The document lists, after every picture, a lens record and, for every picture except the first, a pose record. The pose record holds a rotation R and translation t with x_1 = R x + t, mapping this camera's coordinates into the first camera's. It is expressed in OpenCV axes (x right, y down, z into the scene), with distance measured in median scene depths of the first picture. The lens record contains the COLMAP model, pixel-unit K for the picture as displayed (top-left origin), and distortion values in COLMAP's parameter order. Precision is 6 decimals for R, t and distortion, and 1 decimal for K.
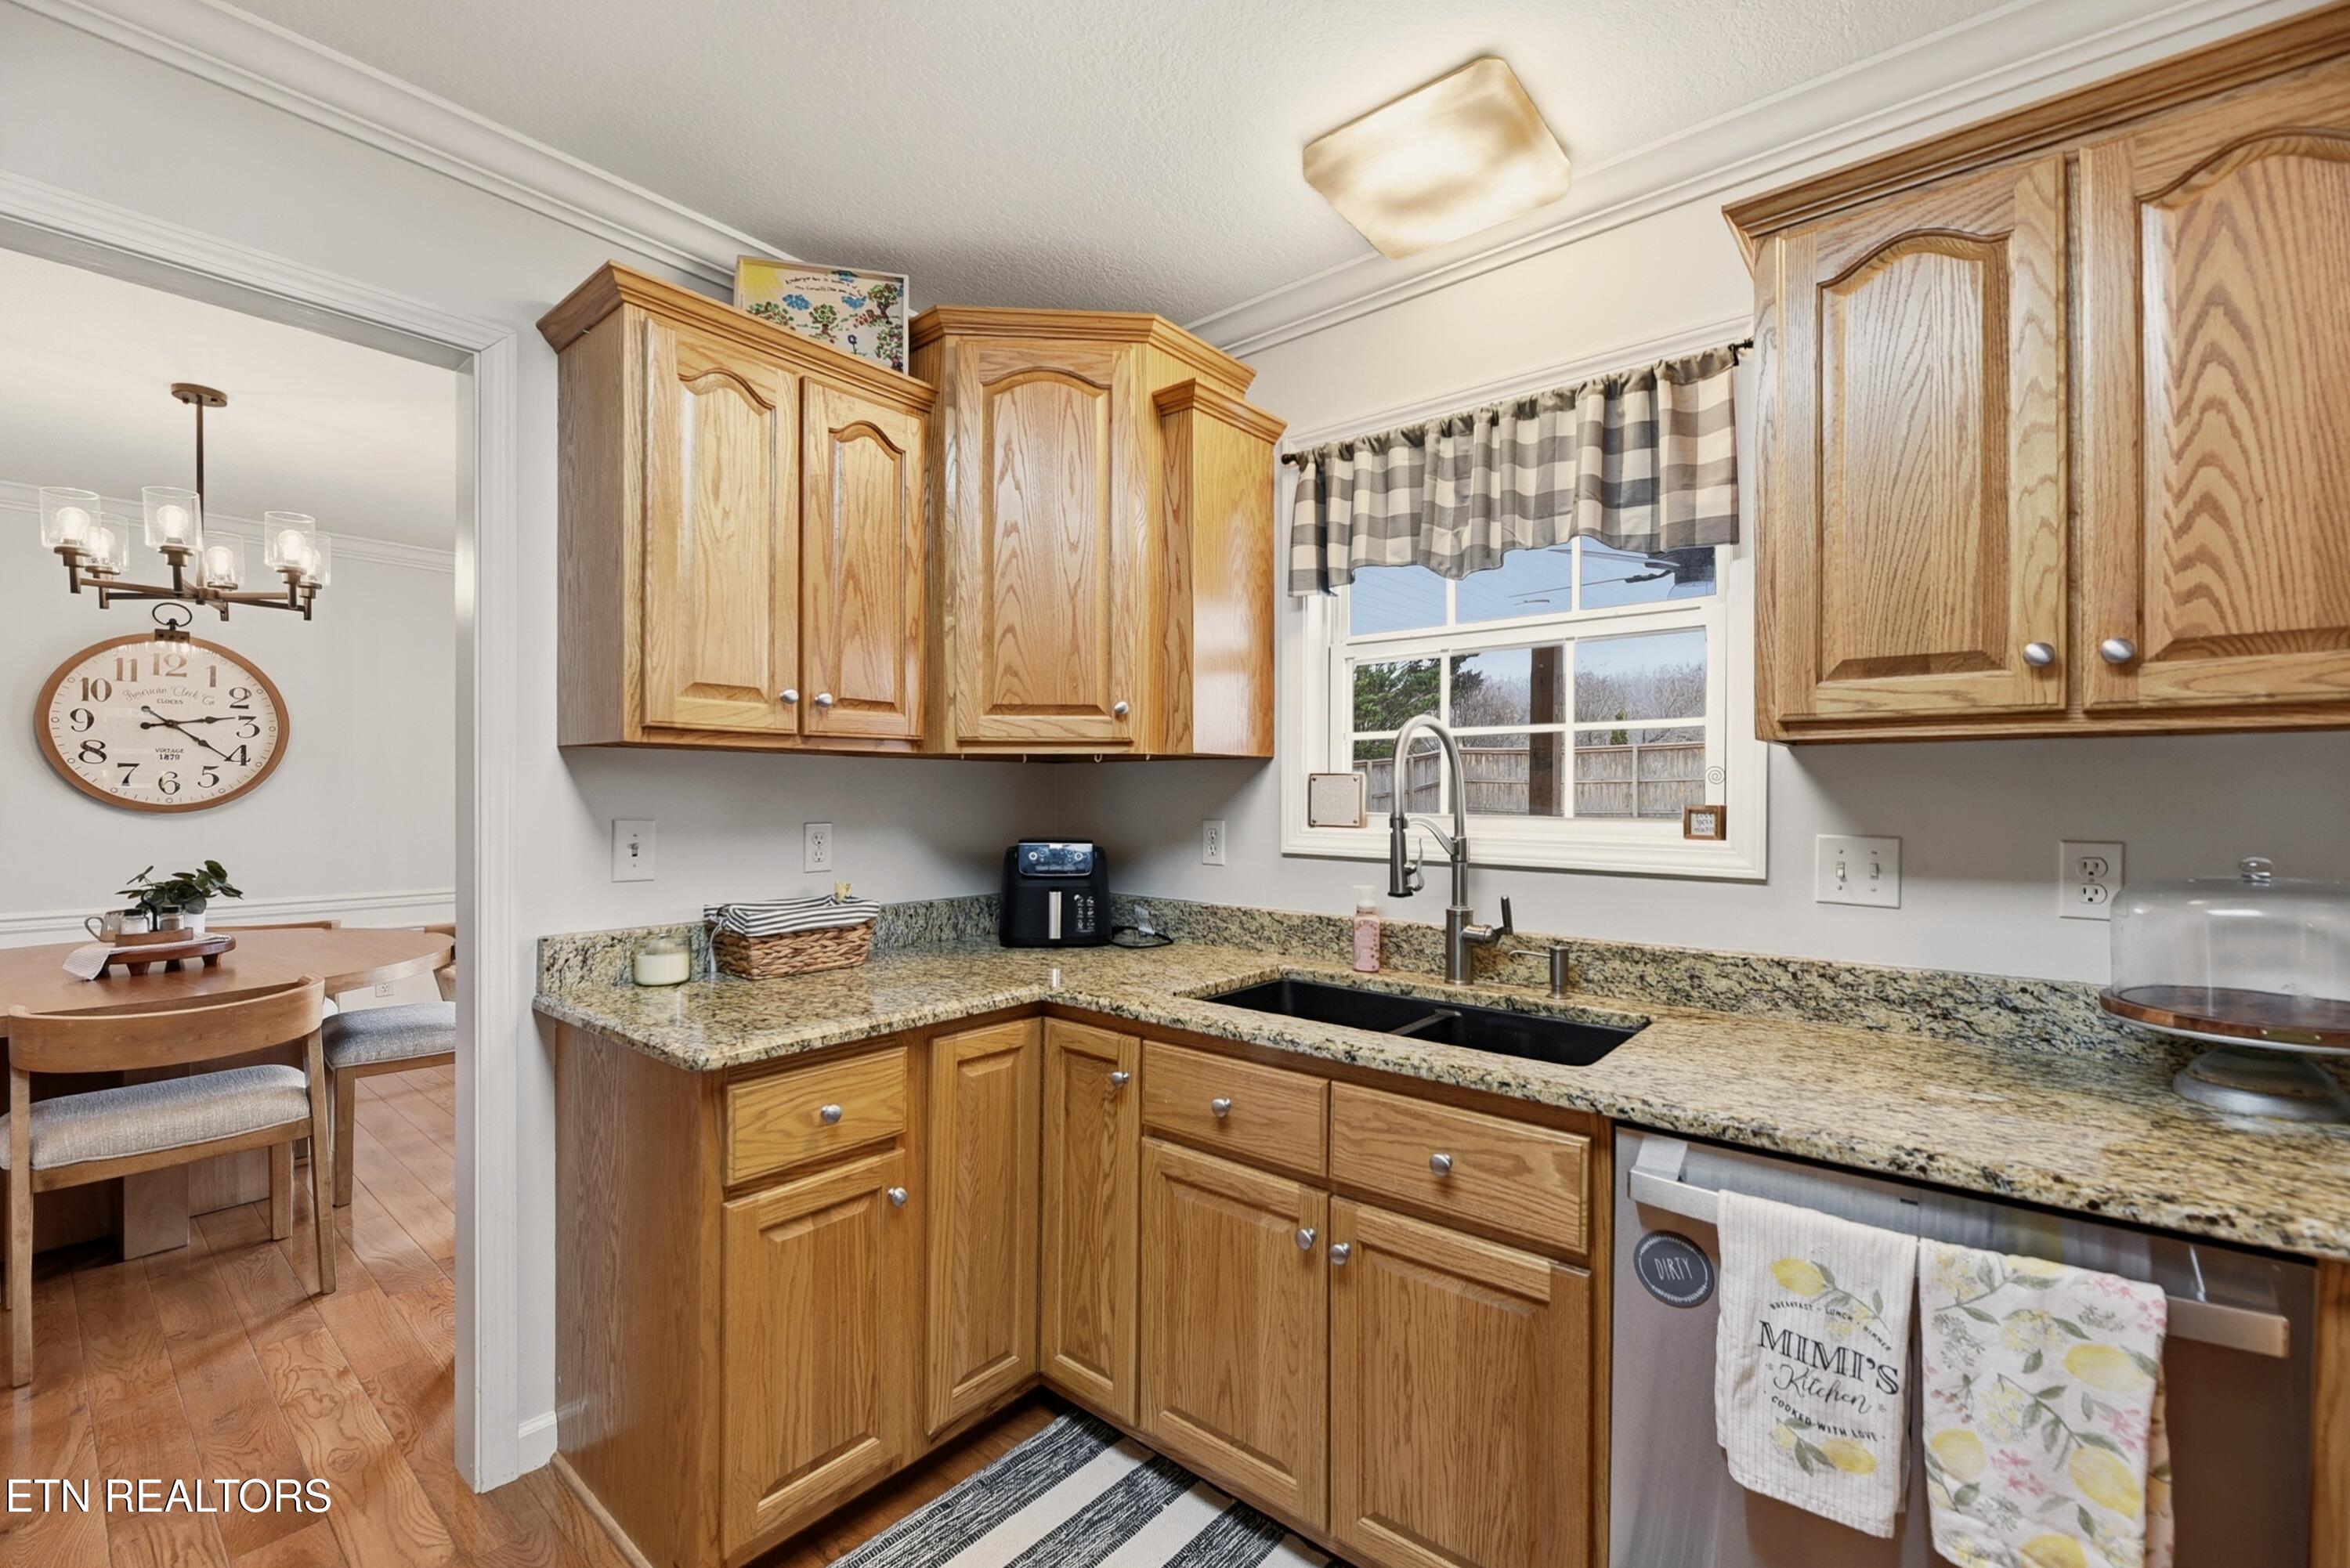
lens RADIAL K [[978.1, 0, 1162.6], [0, 978.1, 788.9], [0, 0, 1]] dist [-0.001926, -0.002603]
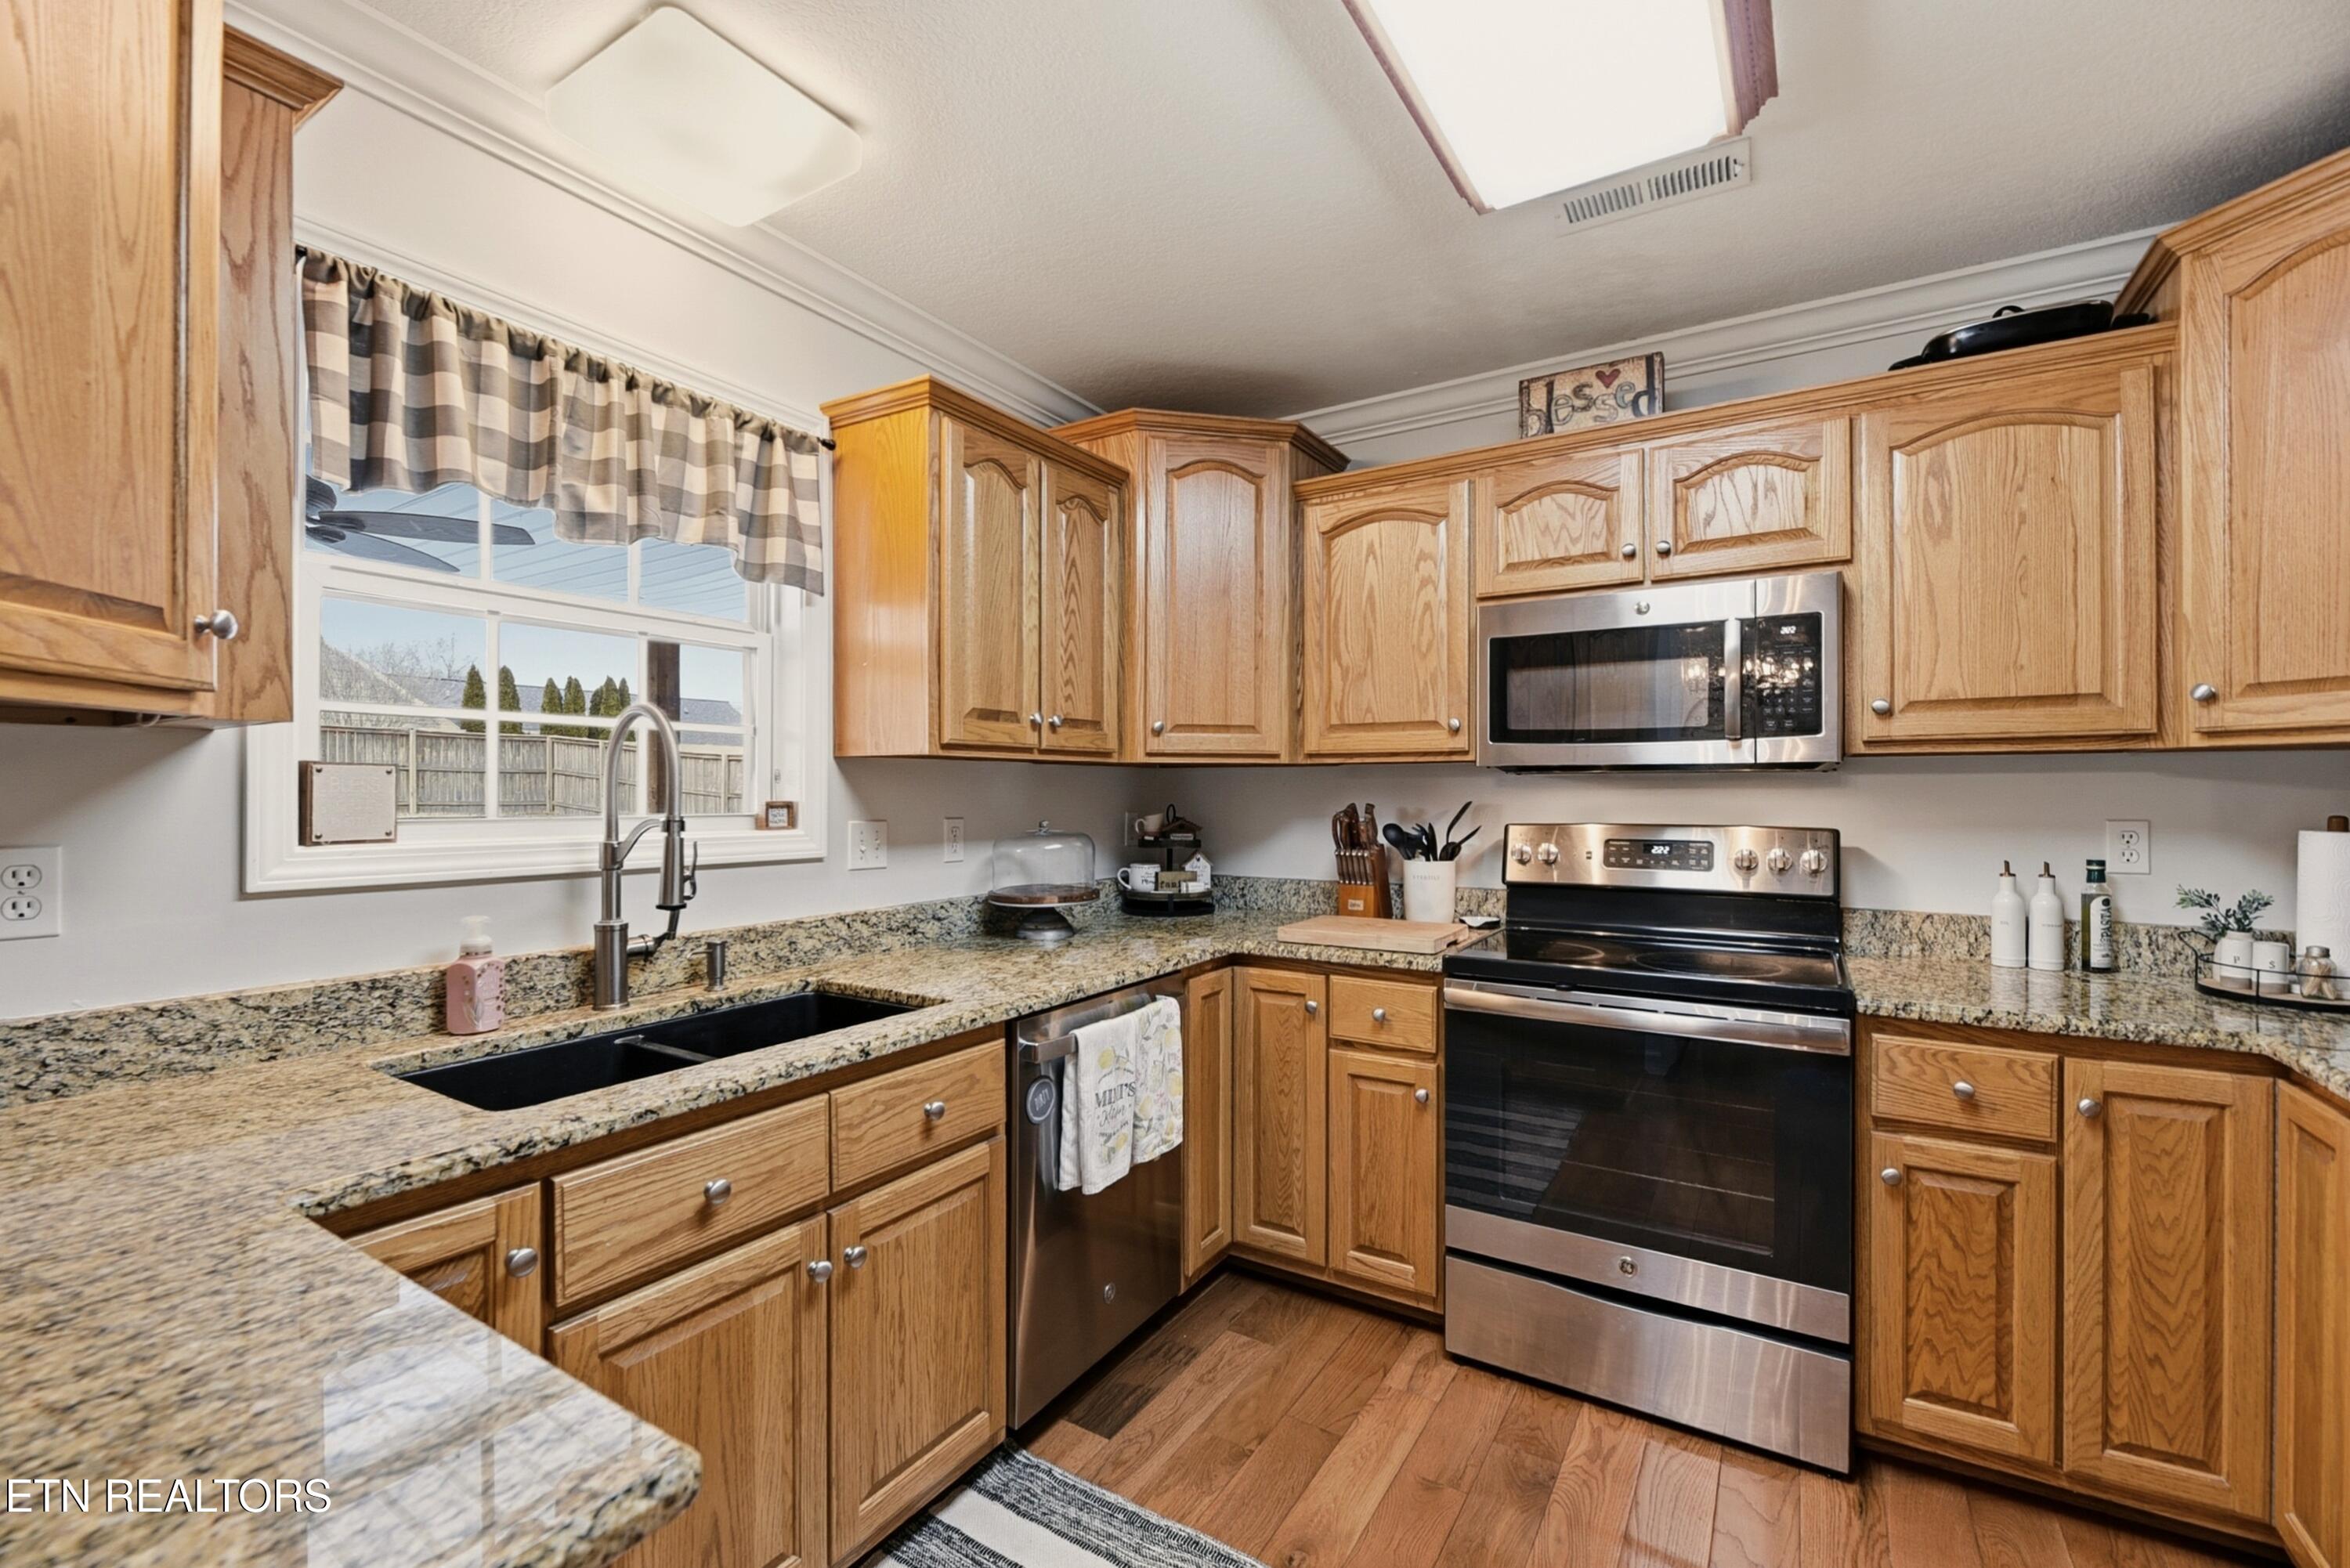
lens RADIAL K [[978.1, 0, 1165.8], [0, 978.1, 790.7], [0, 0, 1]] dist [-0.001926, -0.002603]
pose [[-0.132128, -0.000625, 0.991232, -0.719884], [-0.004045, 0.999992, 0.000091, 0.001300], [-0.991224, -0.003998, -0.132130, 0.702628]]
